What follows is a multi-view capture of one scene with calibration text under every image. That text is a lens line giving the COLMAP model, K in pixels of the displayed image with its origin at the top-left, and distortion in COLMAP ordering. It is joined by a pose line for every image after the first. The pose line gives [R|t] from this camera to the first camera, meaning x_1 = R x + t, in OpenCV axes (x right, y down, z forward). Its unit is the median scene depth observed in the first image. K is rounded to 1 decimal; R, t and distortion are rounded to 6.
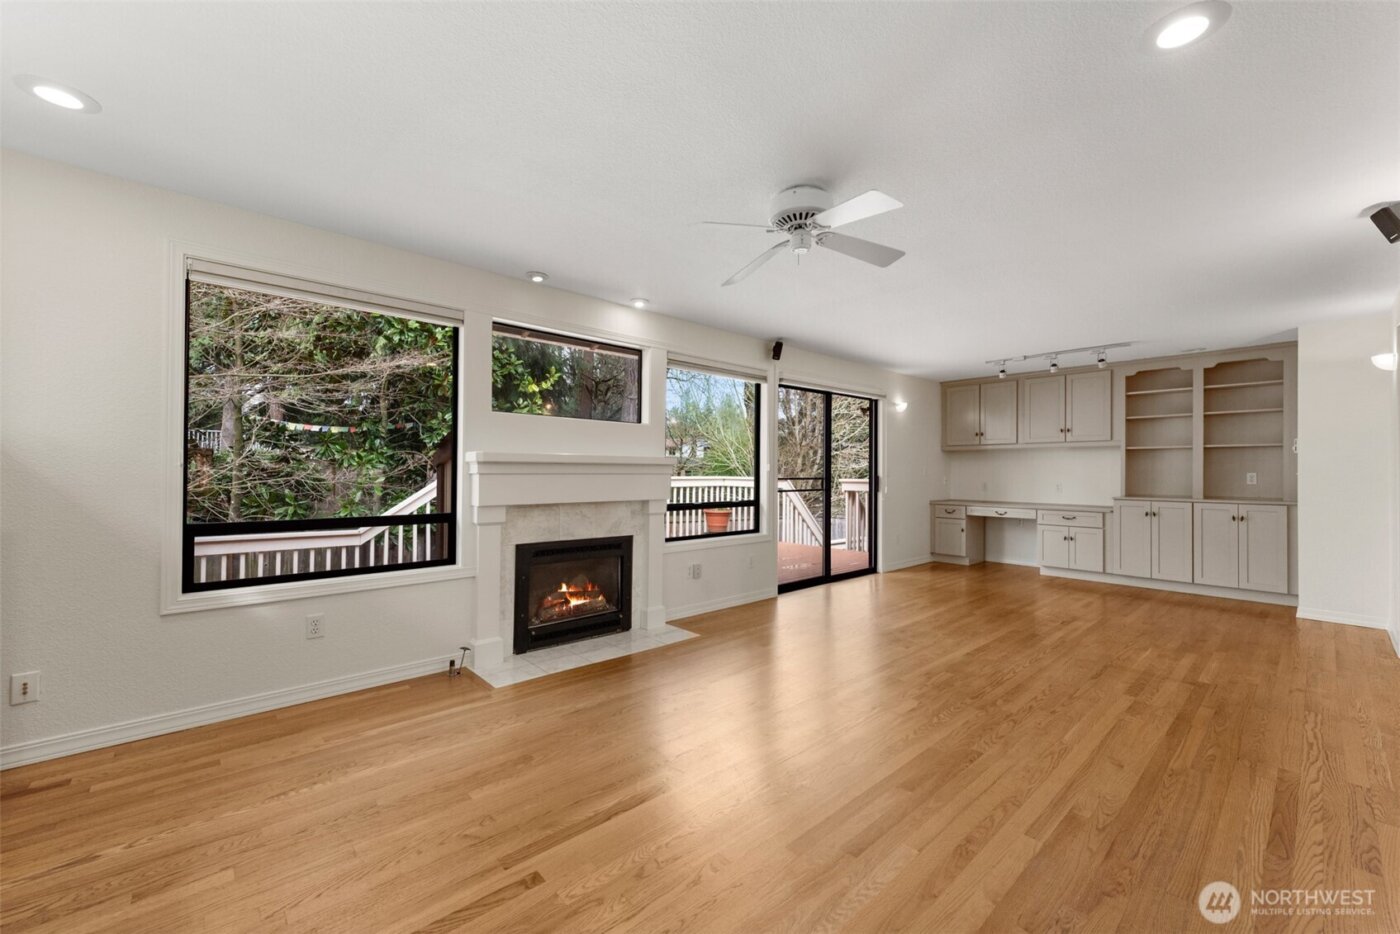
lens RADIAL K [[556.5, 0, 693.7], [0, 556.5, 459.1], [0, 0, 1]] dist [0.010551, -0.002752]
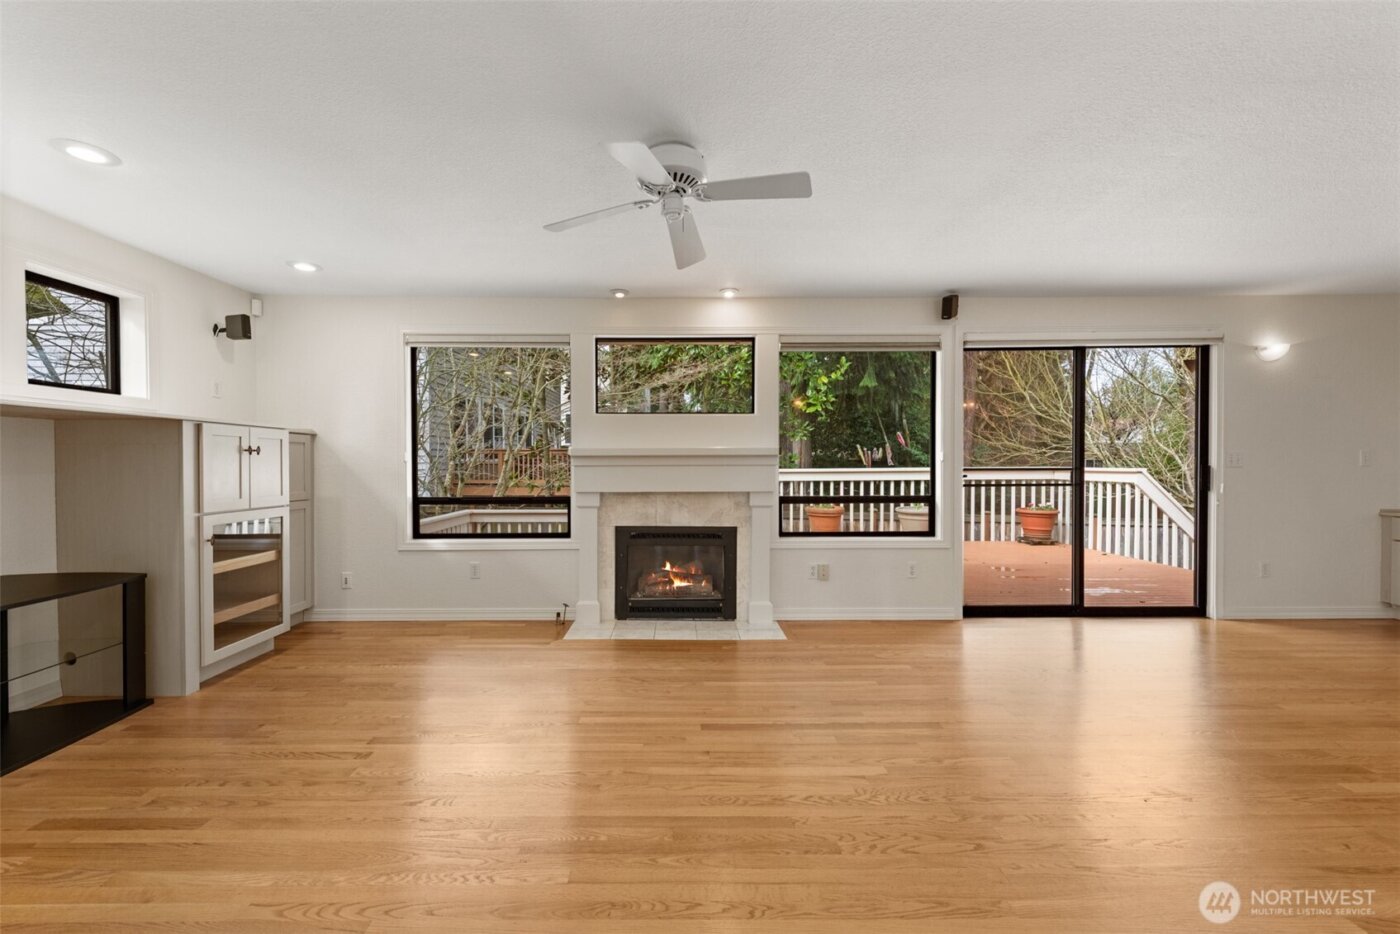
lens RADIAL K [[556.5, 0, 696.5], [0, 556.5, 465.5], [0, 0, 1]] dist [0.010551, -0.002752]
pose [[0.746111, -0.005168, -0.665802, 0.512982], [0.023076, 0.999570, 0.018100, 0.007351], [0.665422, -0.028868, 0.745909, 0.213046]]
